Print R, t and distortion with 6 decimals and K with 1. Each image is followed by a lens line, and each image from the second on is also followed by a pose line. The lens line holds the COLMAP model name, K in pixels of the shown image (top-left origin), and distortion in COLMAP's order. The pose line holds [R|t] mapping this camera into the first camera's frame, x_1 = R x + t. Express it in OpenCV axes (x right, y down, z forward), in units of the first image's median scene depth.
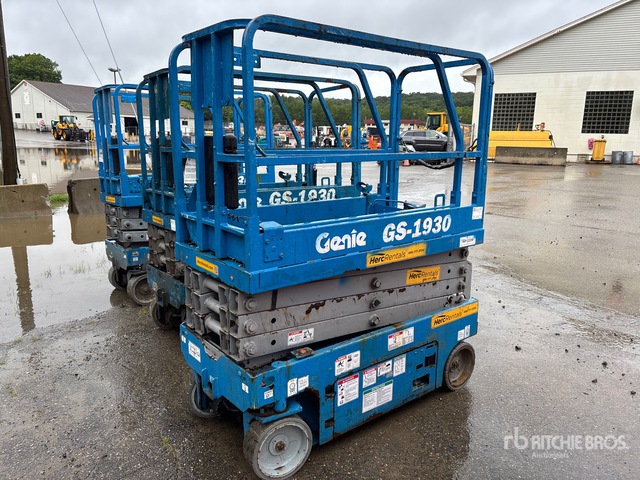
lens RADIAL K [[262.2, 0, 320.4], [0, 262.2, 235.4], [0, 0, 1]] dist [-0.002072, -0.000466]
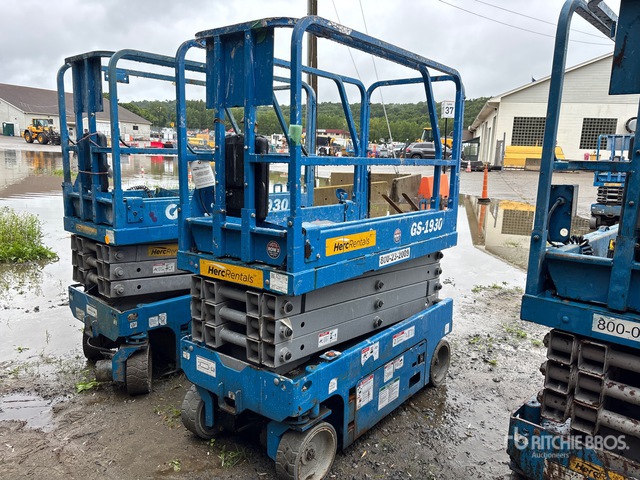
lens RADIAL K [[262.2, 0, 319.6], [0, 262.2, 242.2], [0, 0, 1]] dist [-0.002072, -0.000466]
pose [[0.990656, -0.033002, 0.132329, -0.184193], [0.034951, 0.999312, -0.012432, 0.022014], [-0.131827, 0.016941, 0.991128, 0.006588]]
